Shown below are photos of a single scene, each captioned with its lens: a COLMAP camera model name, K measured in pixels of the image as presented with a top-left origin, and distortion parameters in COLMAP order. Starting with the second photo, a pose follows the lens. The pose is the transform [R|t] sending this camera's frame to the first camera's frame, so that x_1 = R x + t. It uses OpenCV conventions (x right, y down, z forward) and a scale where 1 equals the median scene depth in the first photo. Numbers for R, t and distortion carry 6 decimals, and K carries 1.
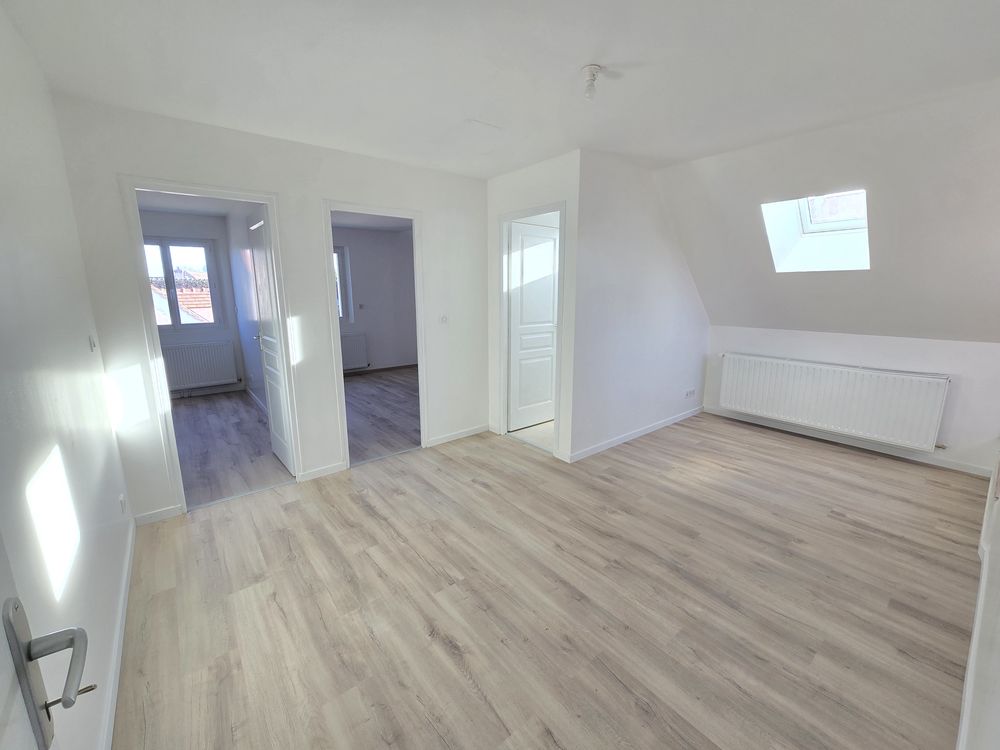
lens RADIAL K [[407.1, 0, 495.0], [0, 407.1, 372.9], [0, 0, 1]] dist [0.000169, -0.000903]
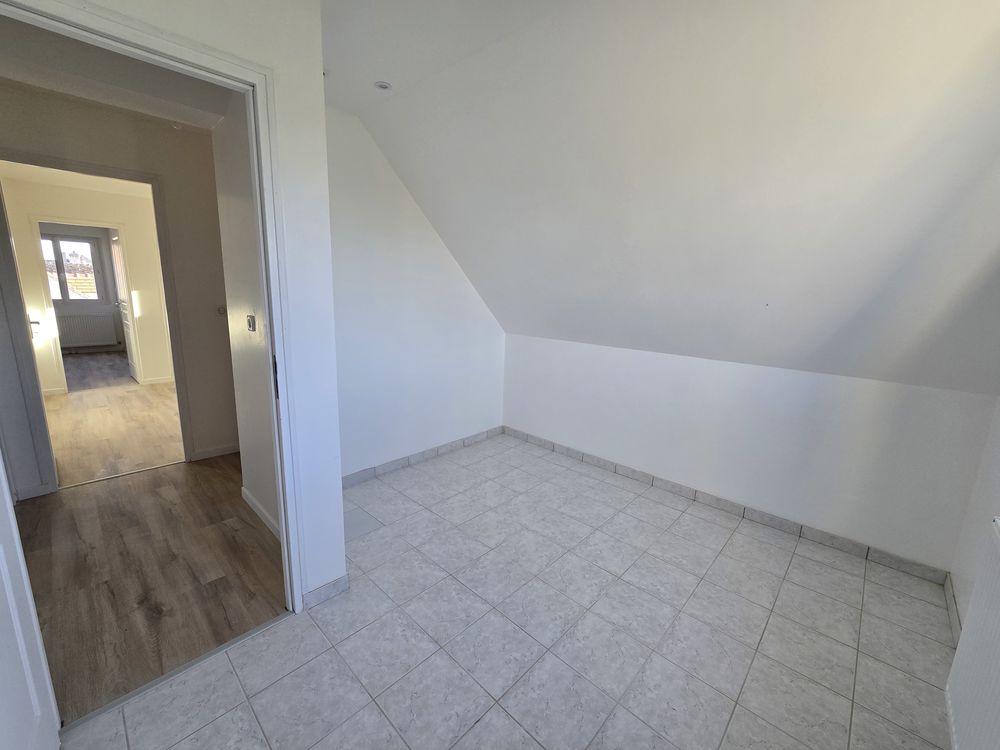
lens RADIAL K [[407.1, 0, 499.5], [0, 407.1, 380.8], [0, 0, 1]] dist [0.000169, -0.000903]
pose [[0.989349, 0.013454, 0.144941, 0.958039], [-0.015138, 0.999830, 0.010526, 0.246036], [-0.144775, -0.012608, 0.989384, -1.165254]]
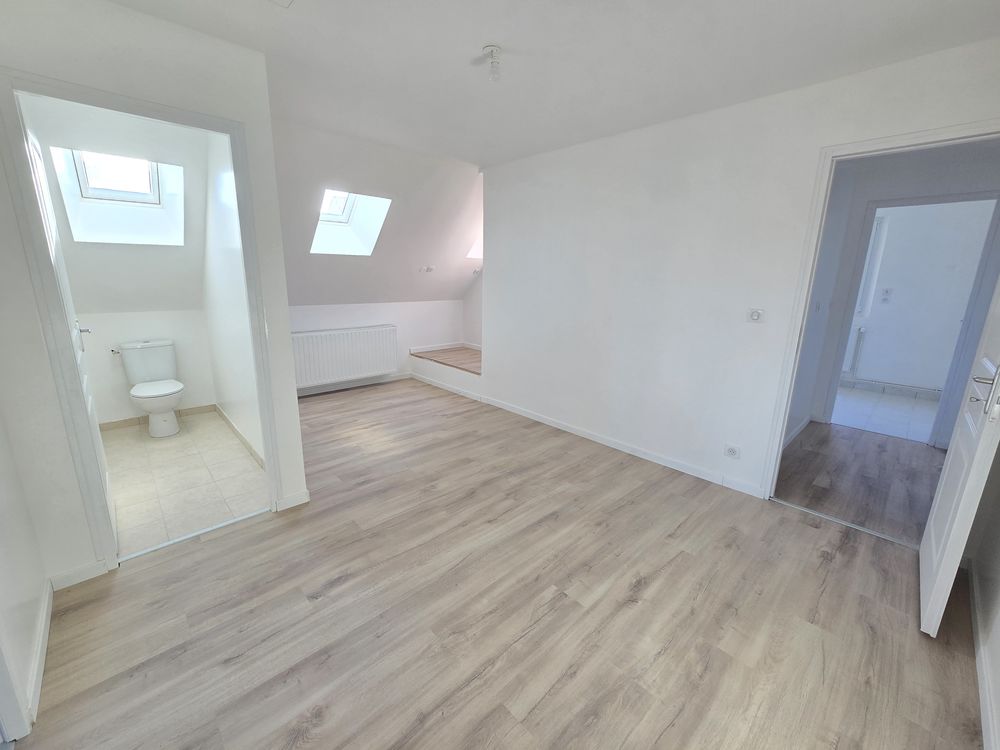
lens RADIAL K [[407.1, 0, 495.5], [0, 407.1, 367.9], [0, 0, 1]] dist [0.000169, -0.000903]
pose [[-0.077109, -0.219964, 0.972456, -0.673365], [0.182606, 0.955745, 0.230663, -0.157388], [-0.980158, 0.195363, -0.033530, 0.842699]]
